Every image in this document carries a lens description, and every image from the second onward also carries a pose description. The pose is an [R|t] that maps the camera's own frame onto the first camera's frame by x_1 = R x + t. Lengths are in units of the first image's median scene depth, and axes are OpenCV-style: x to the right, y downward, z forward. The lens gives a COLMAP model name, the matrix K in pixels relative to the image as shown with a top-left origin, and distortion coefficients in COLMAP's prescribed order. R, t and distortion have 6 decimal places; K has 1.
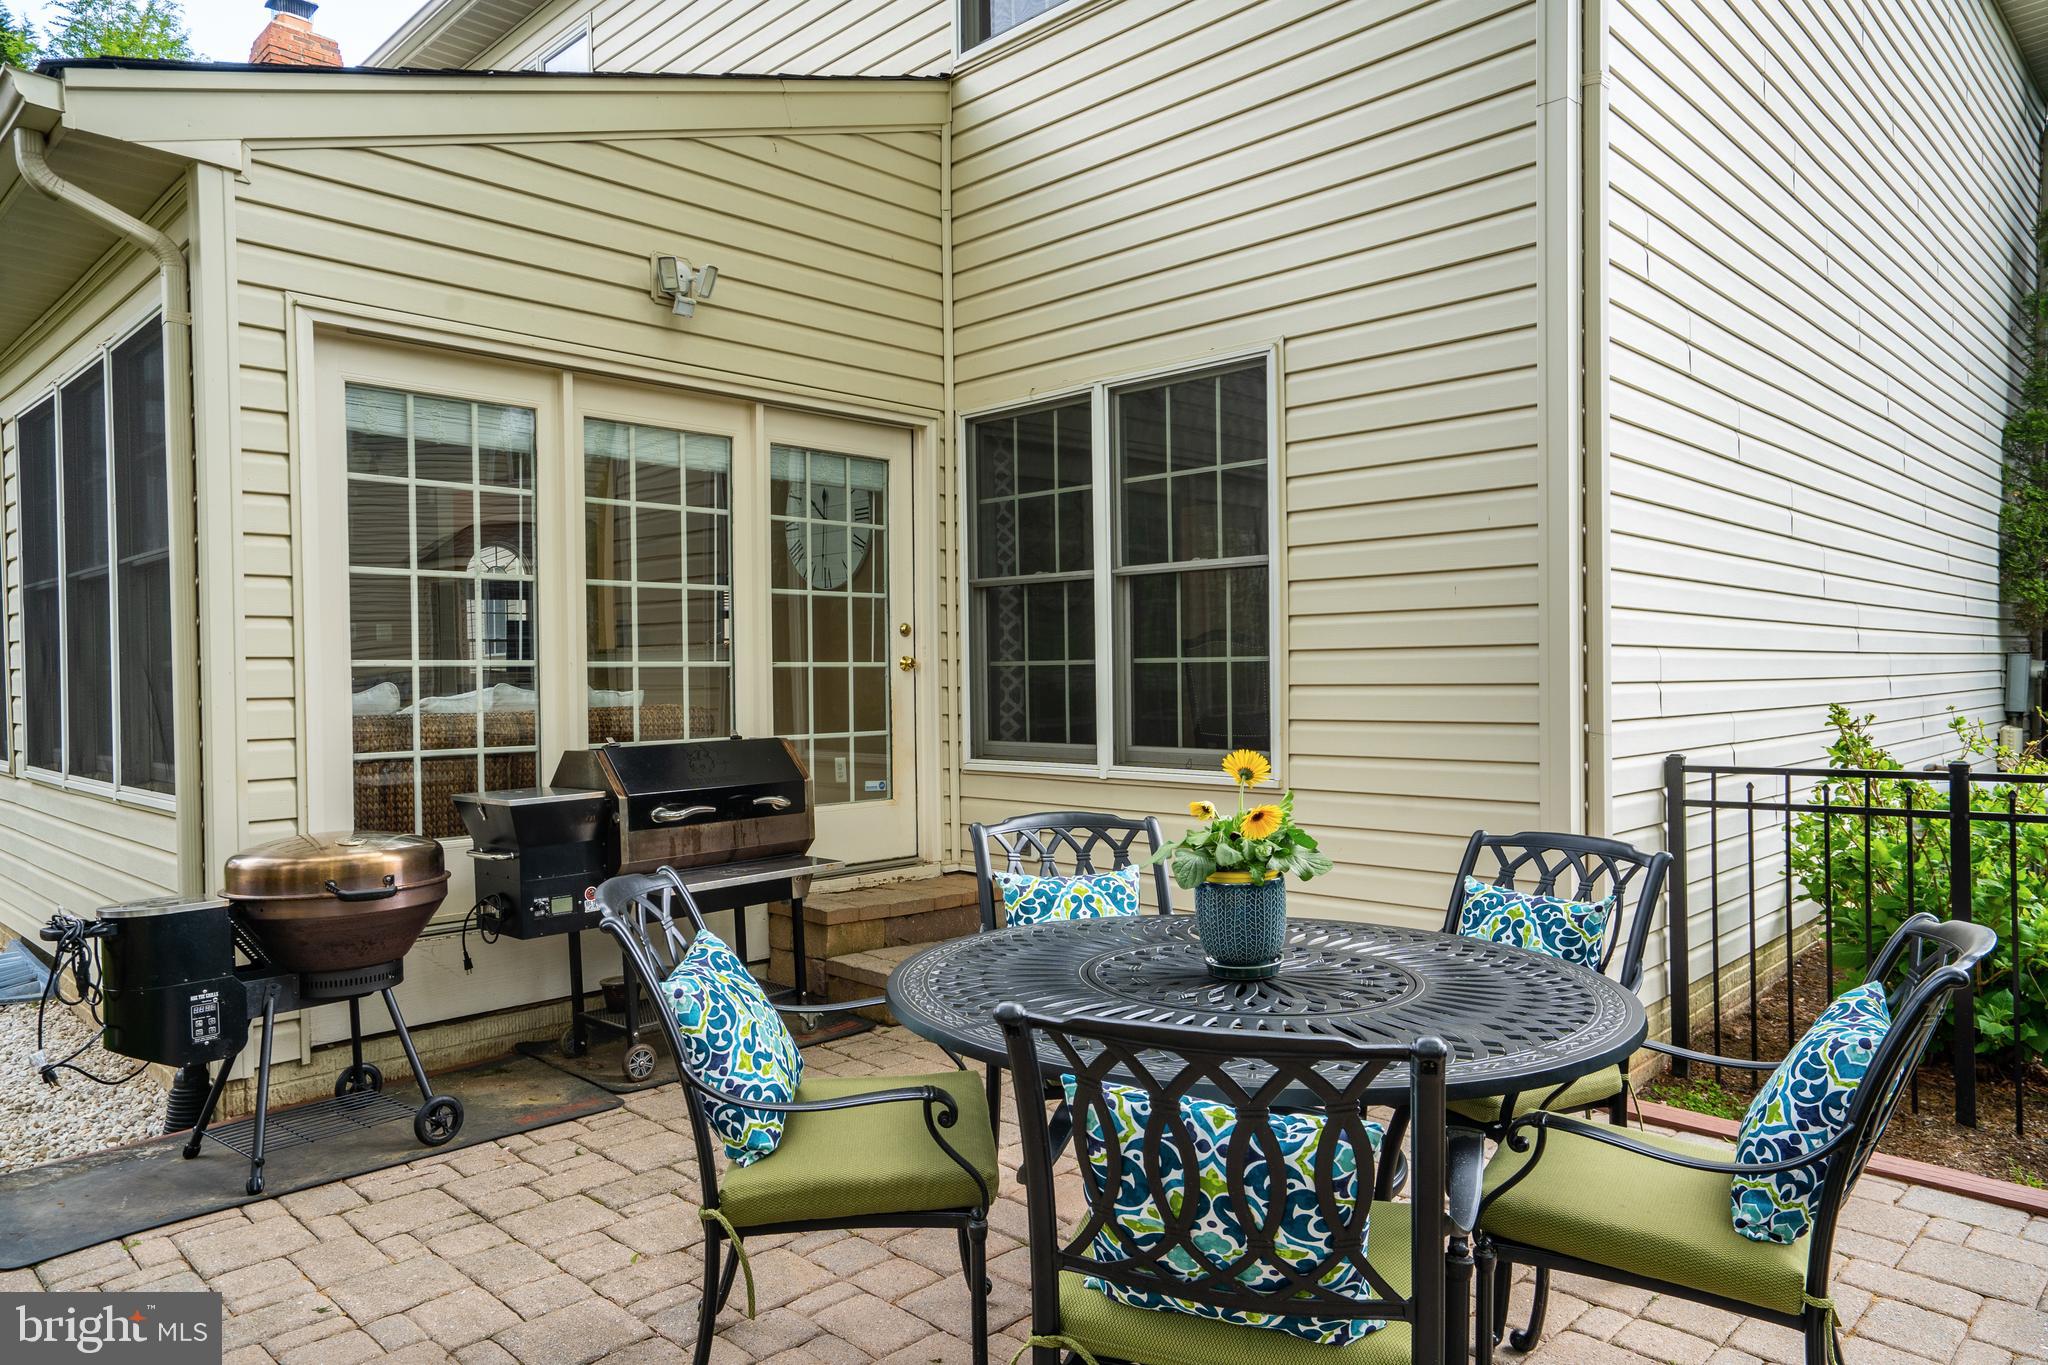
lens RADIAL K [[1331.1, 0, 1024.0], [0, 1331.1, 682.5], [0, 0, 1]] dist [0.004833, 0.001133]
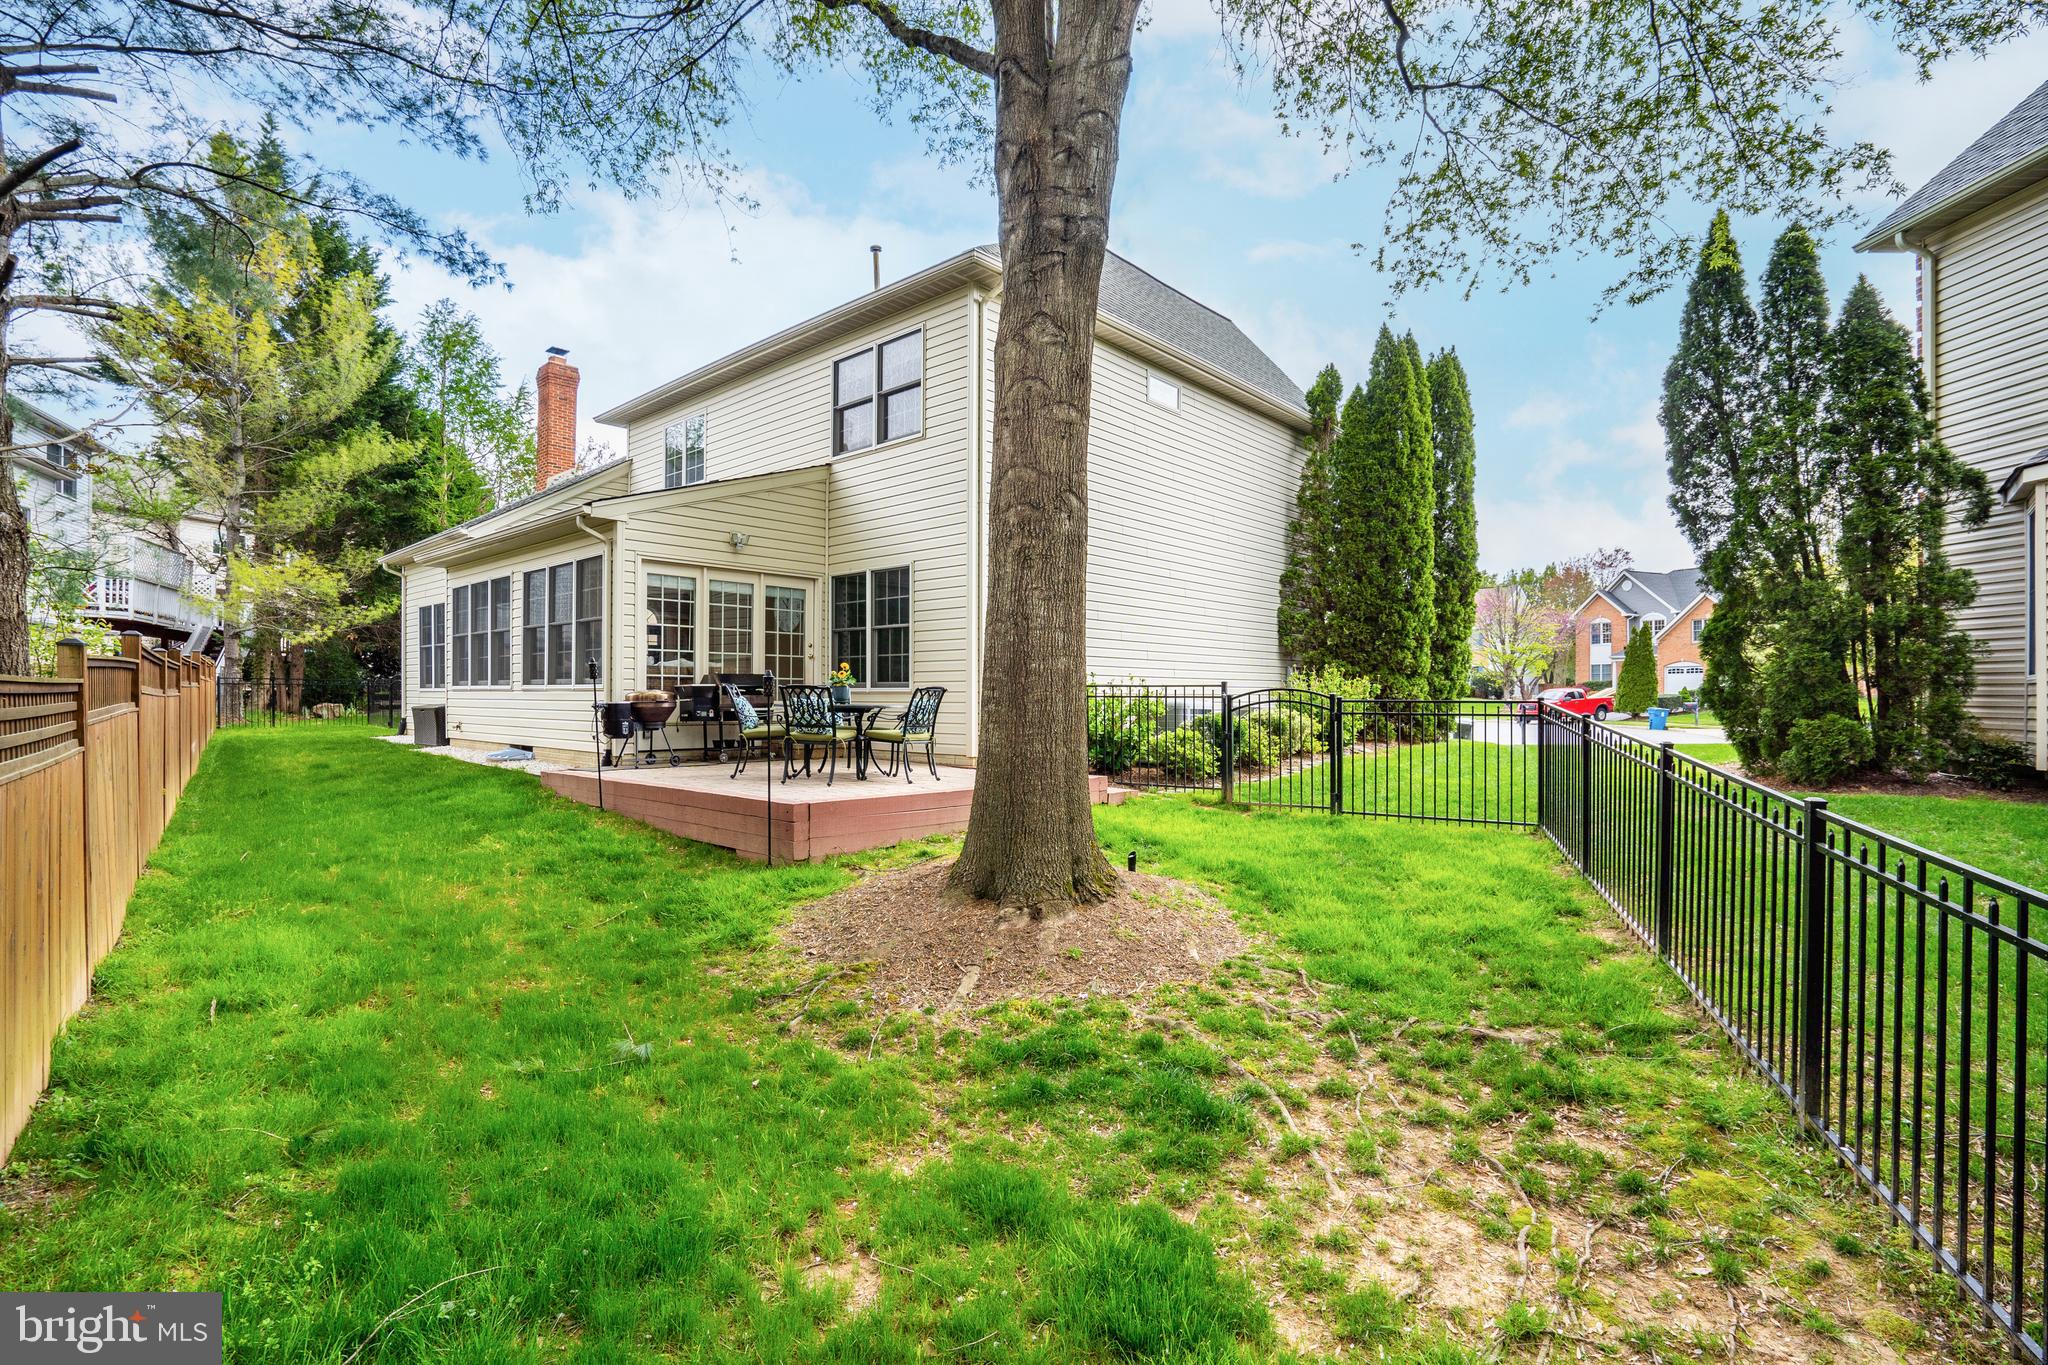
lens RADIAL K [[959.5, 0, 1022.0], [0, 959.5, 690.3], [0, 0, 1]] dist [-0.061414, 0.027734]
pose [[0.999081, 0.014106, 0.040463, 0.342174], [-0.013453, 0.999776, -0.016364, 0.102774], [-0.040684, 0.015805, 0.999047, -1.337952]]
